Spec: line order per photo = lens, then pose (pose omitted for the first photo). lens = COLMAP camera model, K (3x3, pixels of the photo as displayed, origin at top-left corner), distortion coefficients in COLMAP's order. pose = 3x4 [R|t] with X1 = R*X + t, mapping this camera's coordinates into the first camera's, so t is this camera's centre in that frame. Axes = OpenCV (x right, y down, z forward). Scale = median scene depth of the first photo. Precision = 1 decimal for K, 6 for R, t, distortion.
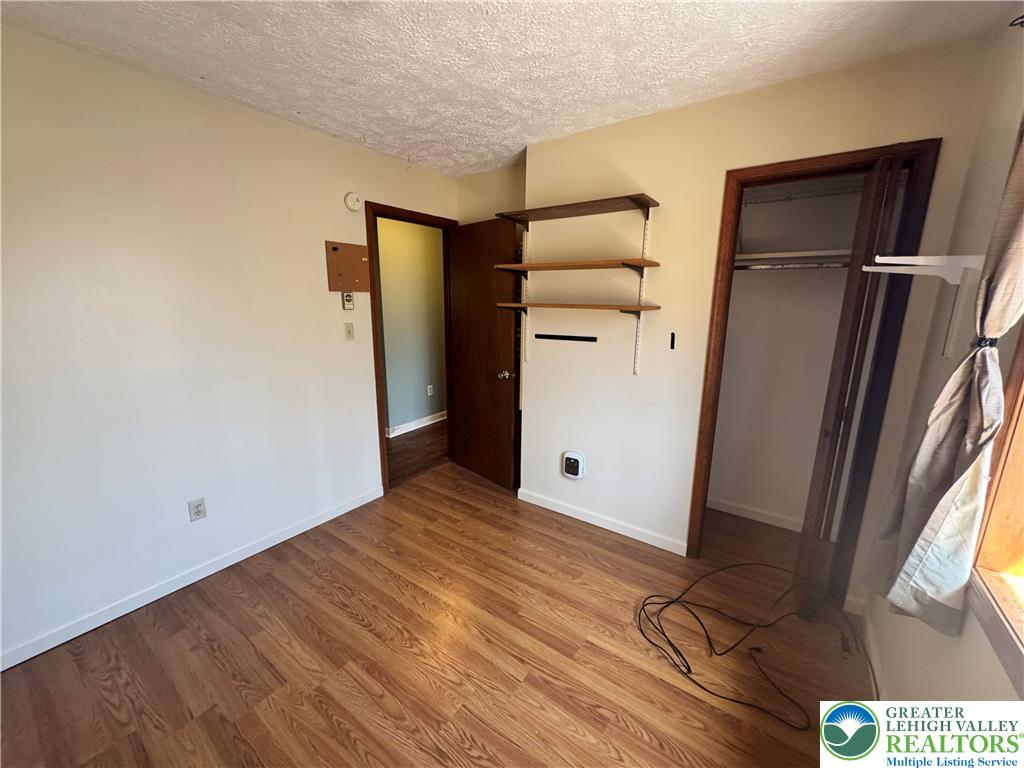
lens RADIAL K [[406.9, 0, 512.0], [0, 406.9, 384.0], [0, 0, 1]] dist [-0.001357, -0.000056]
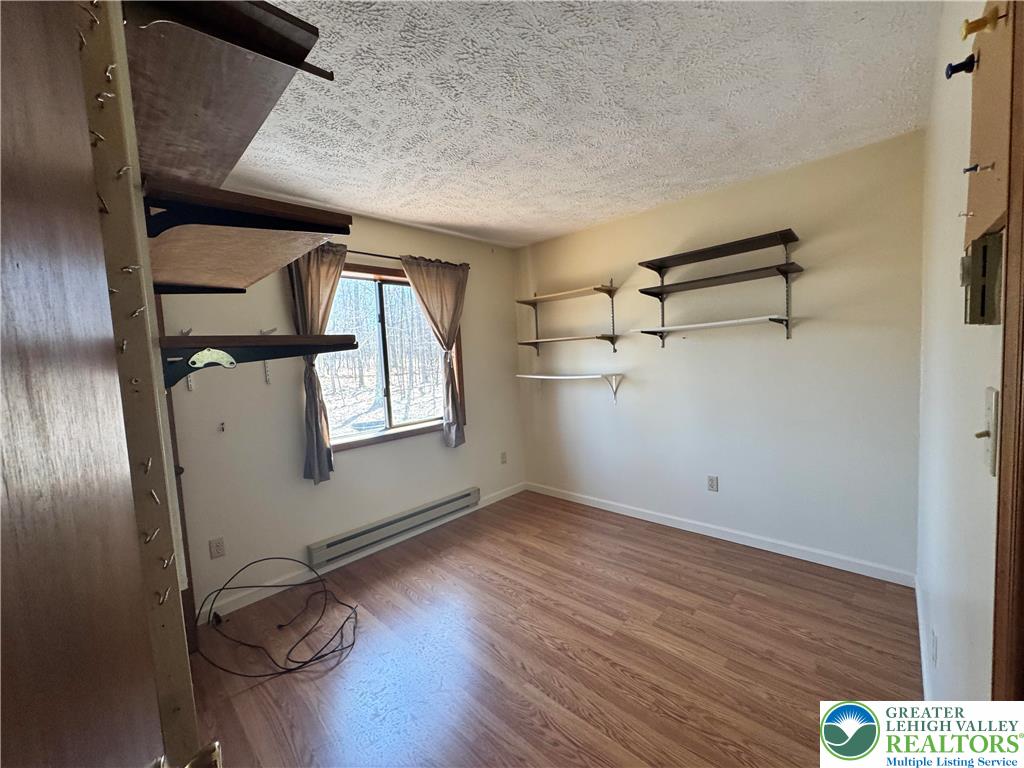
lens RADIAL K [[406.9, 0, 512.0], [0, 406.9, 384.0], [0, 0, 1]] dist [-0.001357, -0.000056]
pose [[-0.989247, 0.036367, 0.141660, -0.278850], [0.074627, 0.958523, 0.275072, -0.324287], [-0.125781, 0.282685, -0.950930, 1.765021]]
